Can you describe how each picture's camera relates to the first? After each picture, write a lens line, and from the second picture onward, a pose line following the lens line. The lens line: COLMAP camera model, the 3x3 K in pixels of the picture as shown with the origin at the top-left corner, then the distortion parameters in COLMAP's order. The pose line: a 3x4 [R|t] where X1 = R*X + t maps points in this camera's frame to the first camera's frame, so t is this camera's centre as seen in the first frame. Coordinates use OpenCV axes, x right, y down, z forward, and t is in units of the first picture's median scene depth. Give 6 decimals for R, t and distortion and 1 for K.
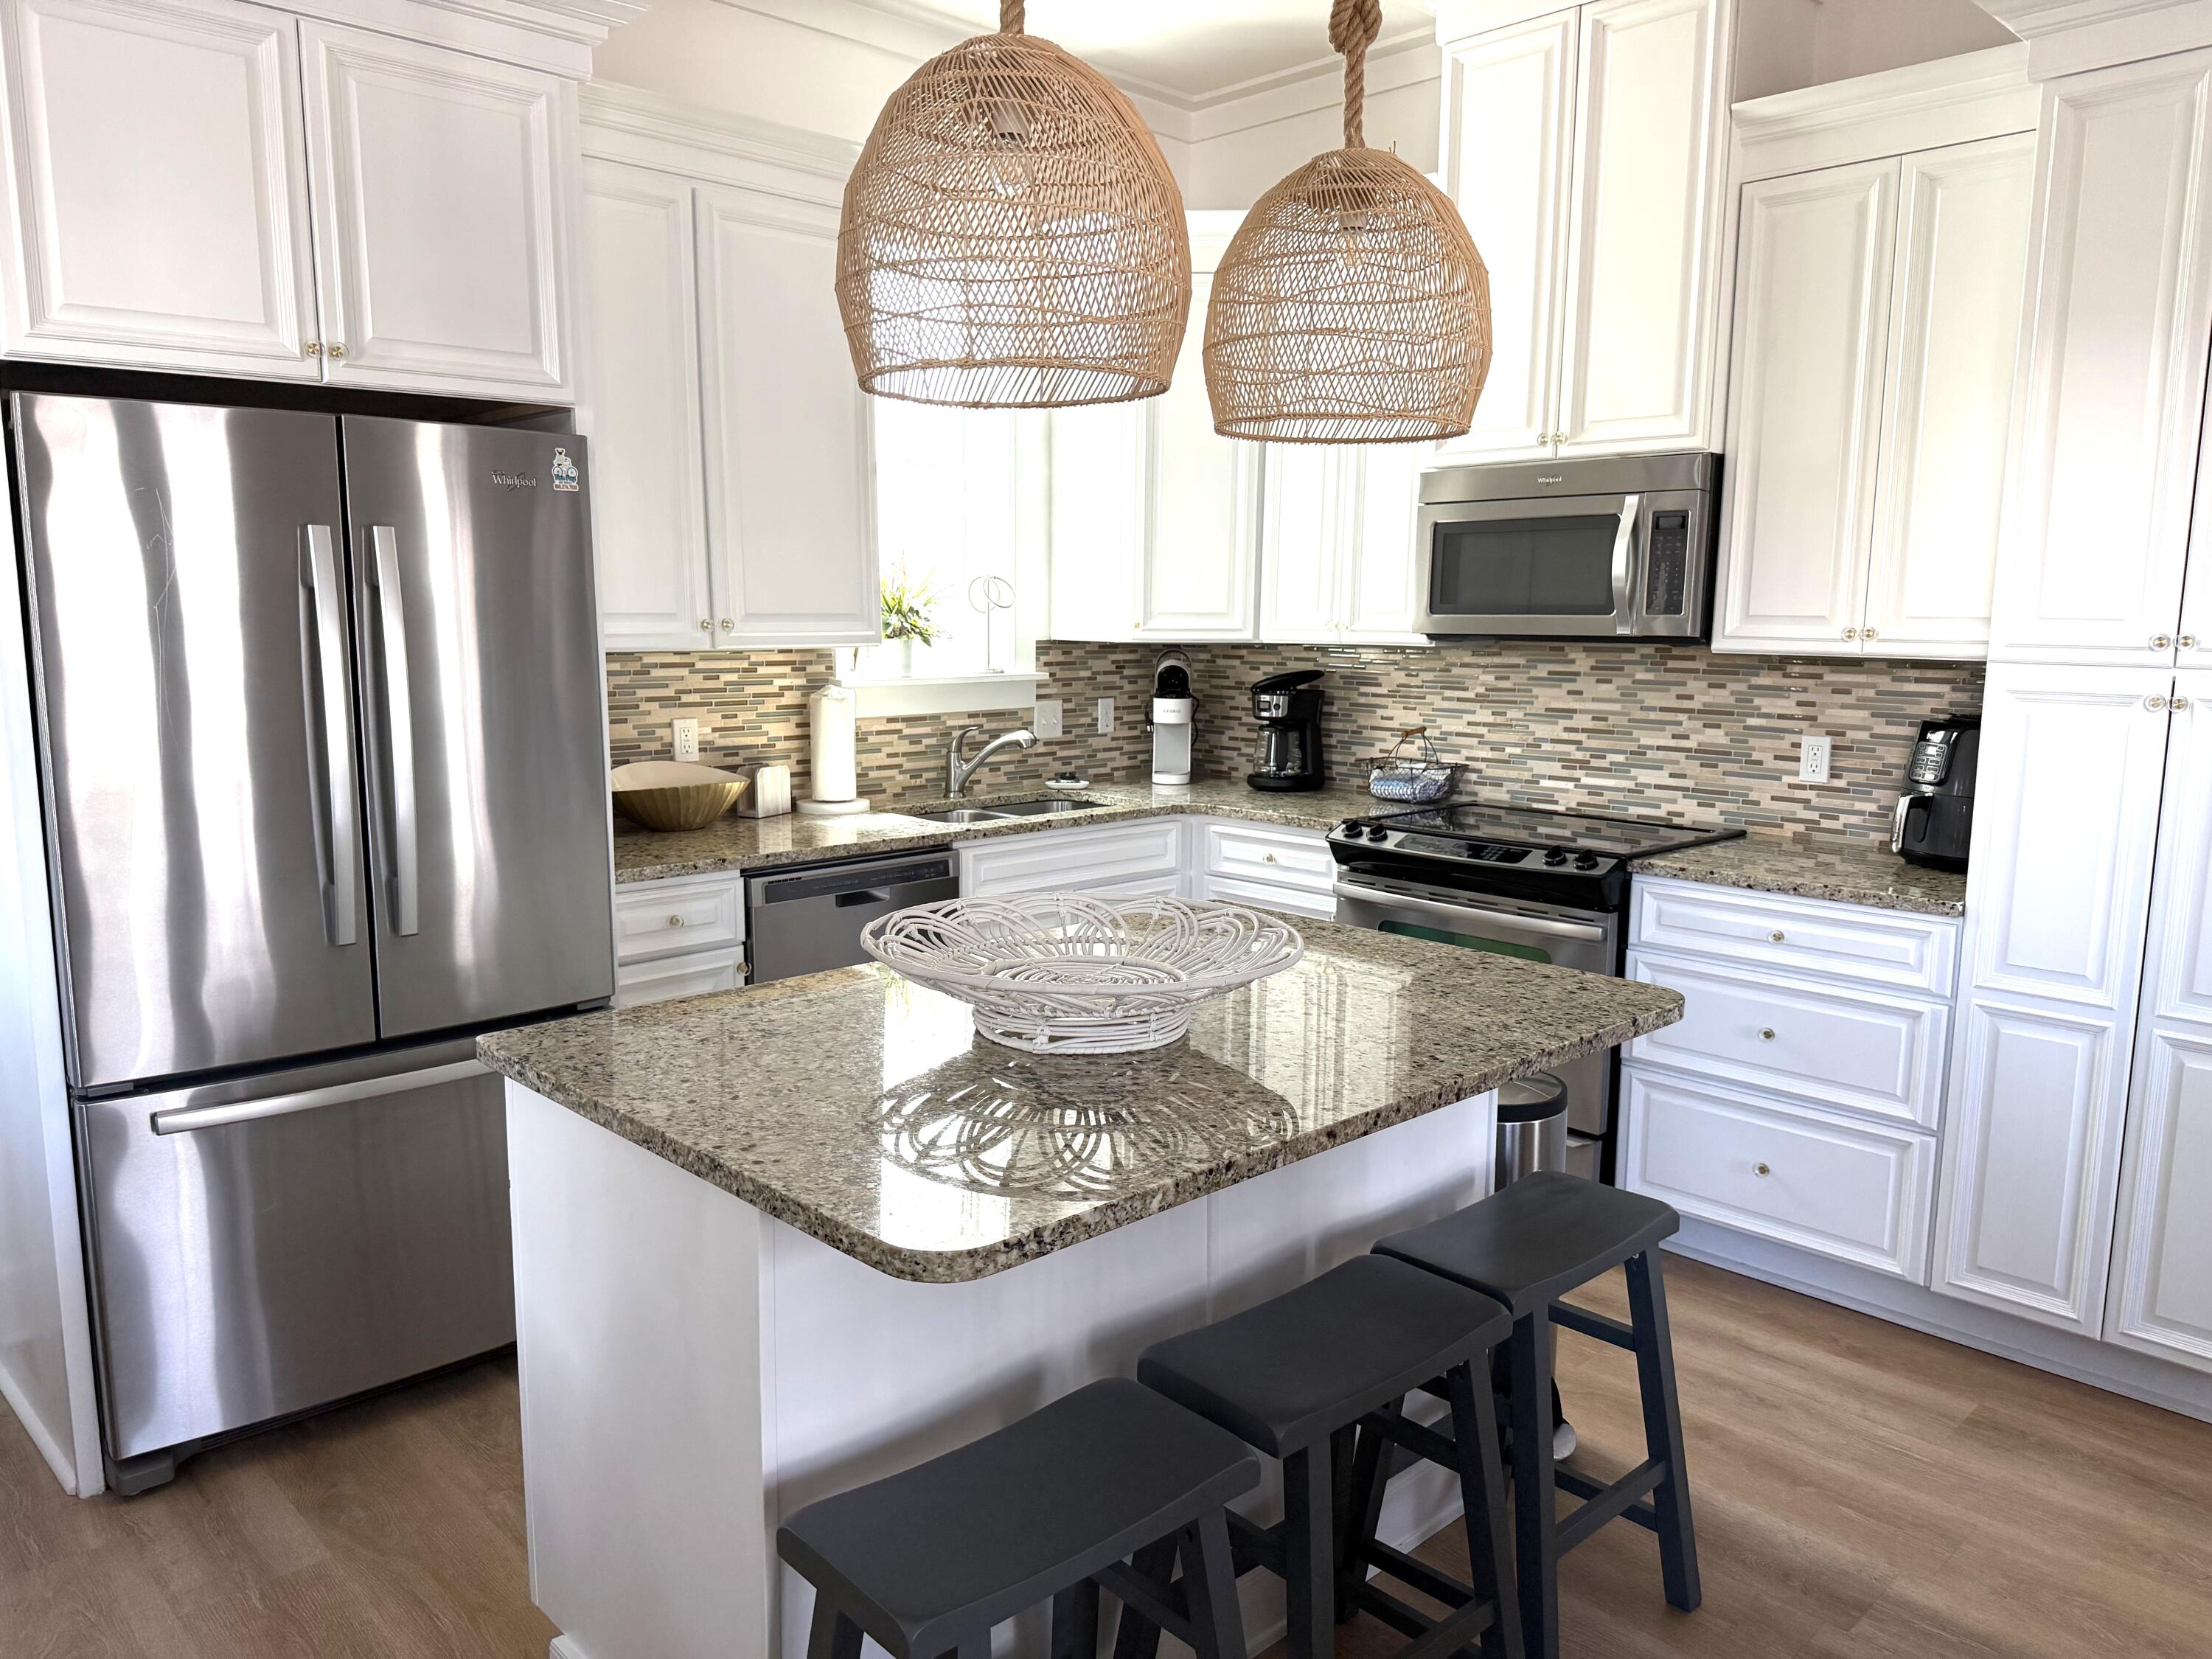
lens RADIAL K [[1622.4, 0, 1103.8], [0, 1622.4, 833.5], [0, 0, 1]] dist [0.061214, -0.067524]
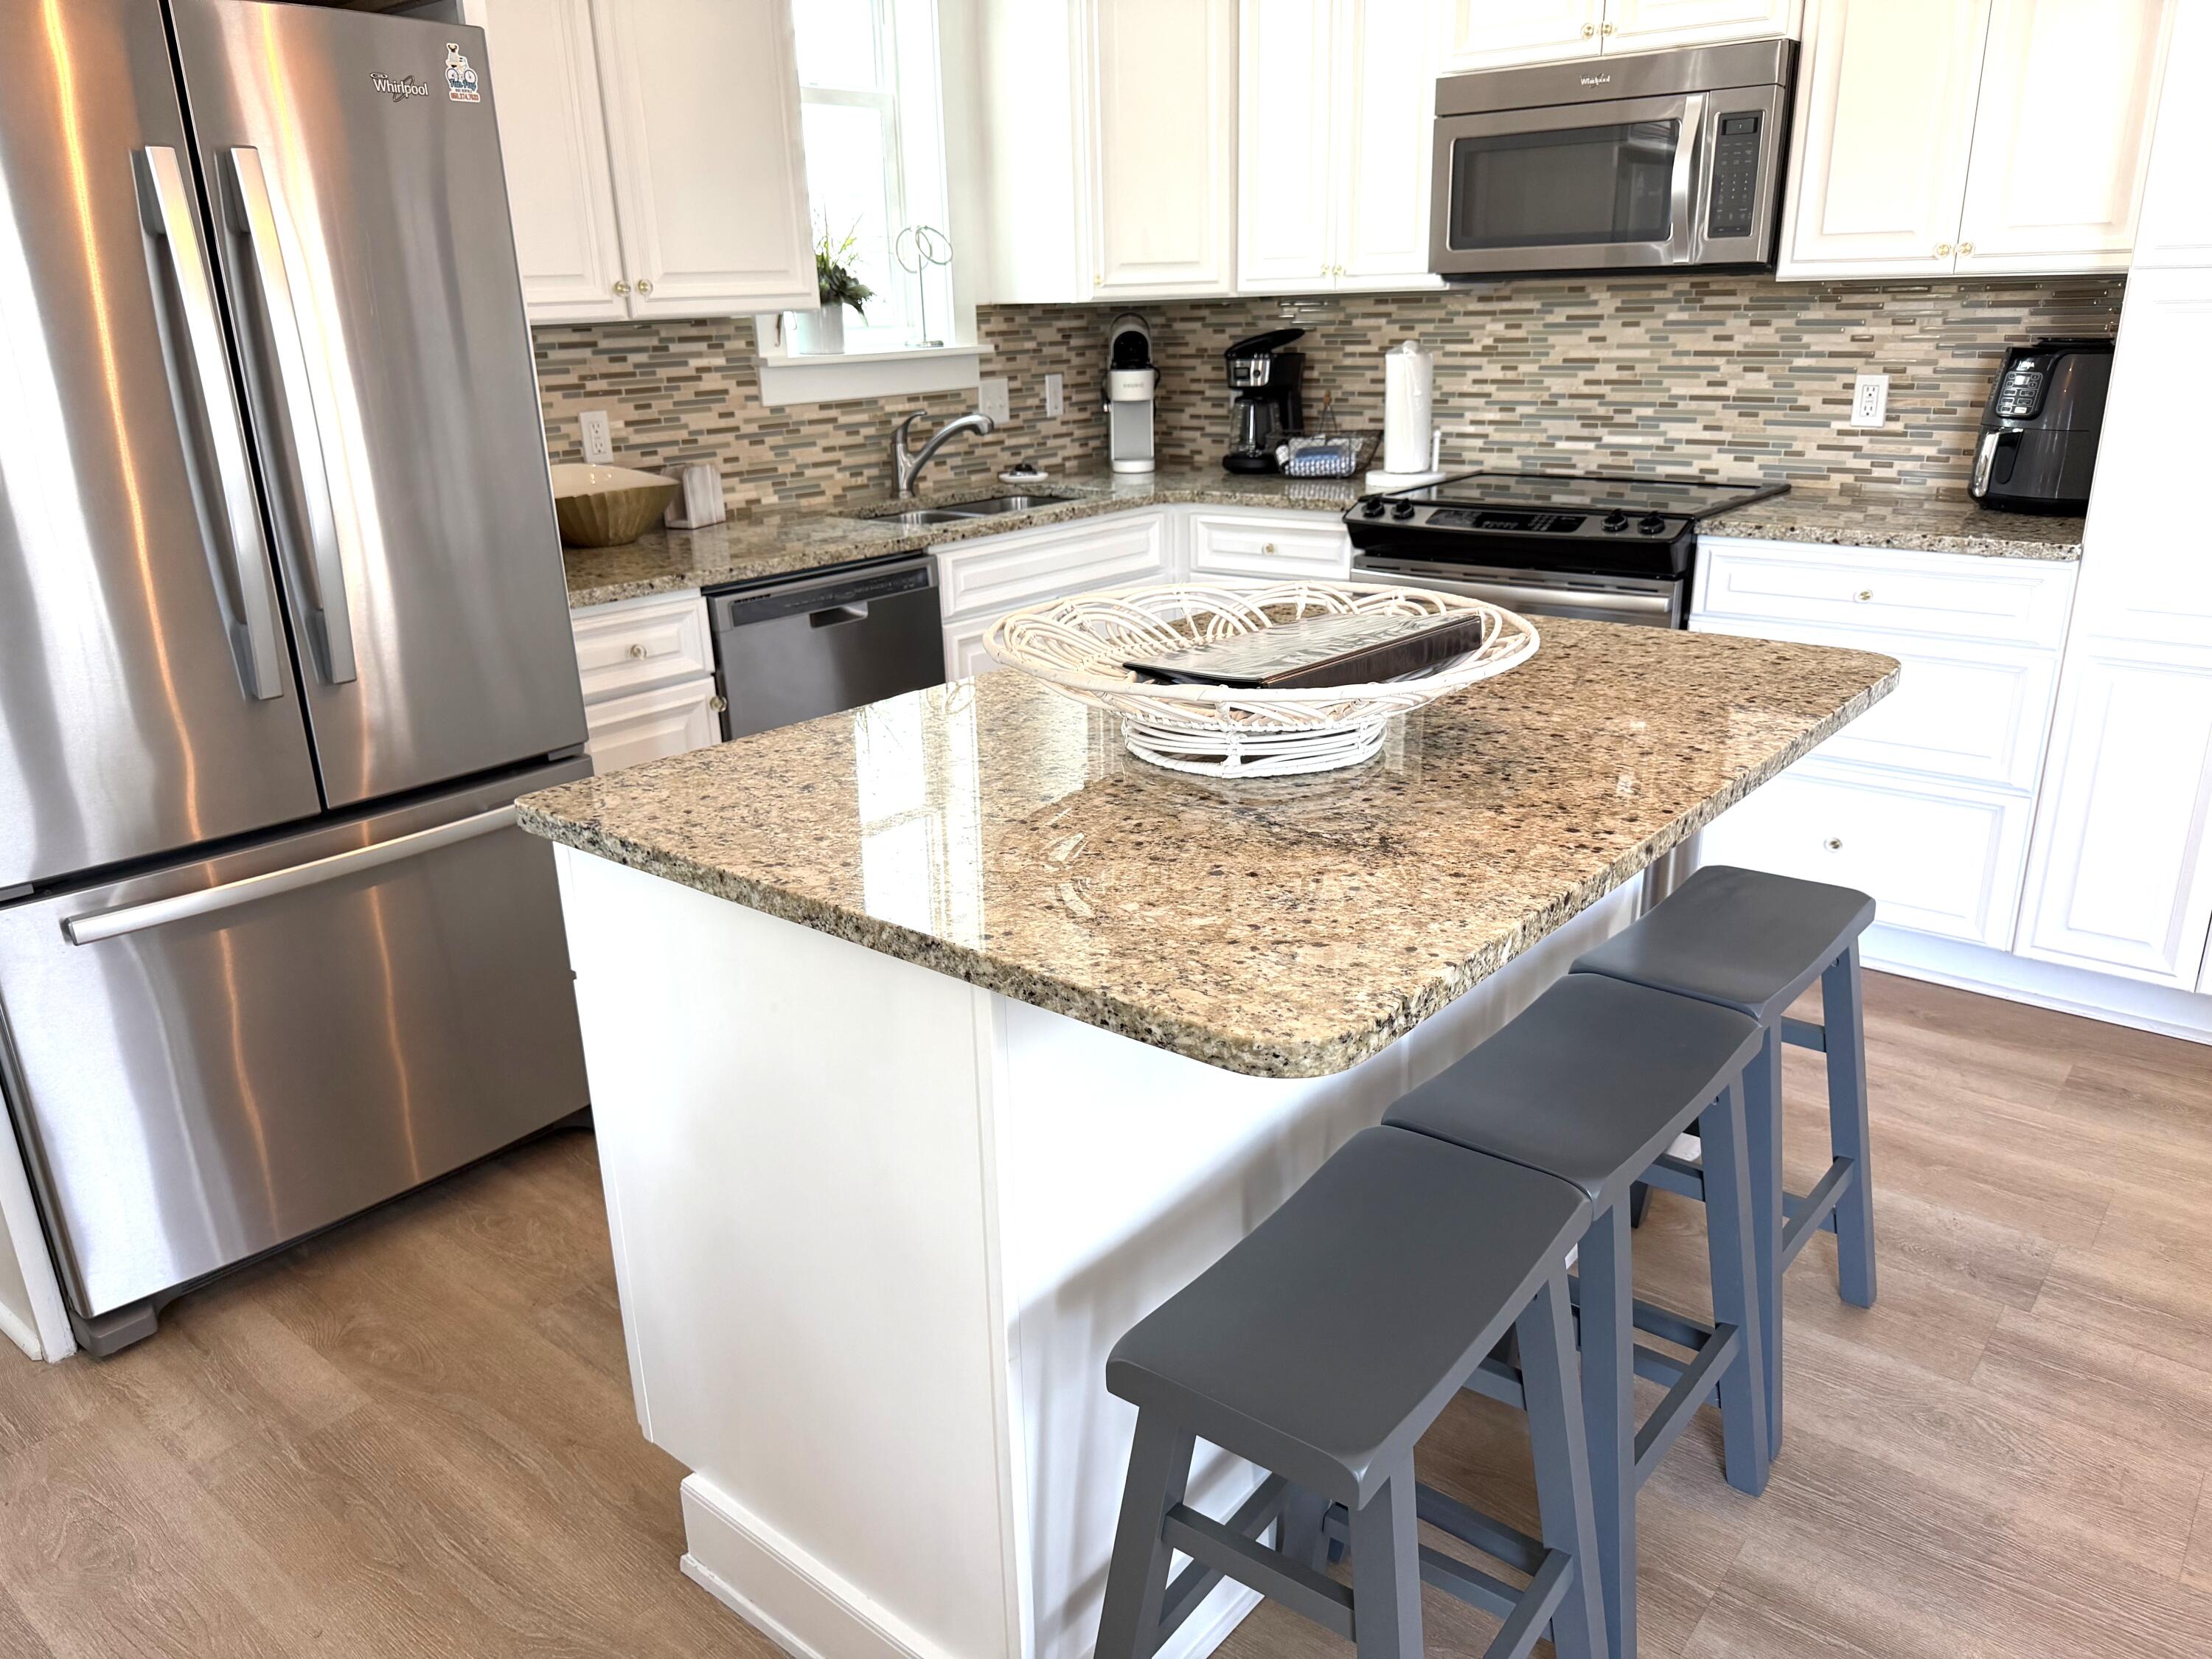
lens RADIAL K [[1622.4, 0, 1110.0], [0, 1622.4, 863.8], [0, 0, 1]] dist [0.061214, -0.067524]
pose [[0.992153, -0.071675, 0.102445, -0.099608], [0.050762, 0.979720, 0.193835, 0.008831], [-0.114260, -0.187114, 0.975671, 0.105756]]
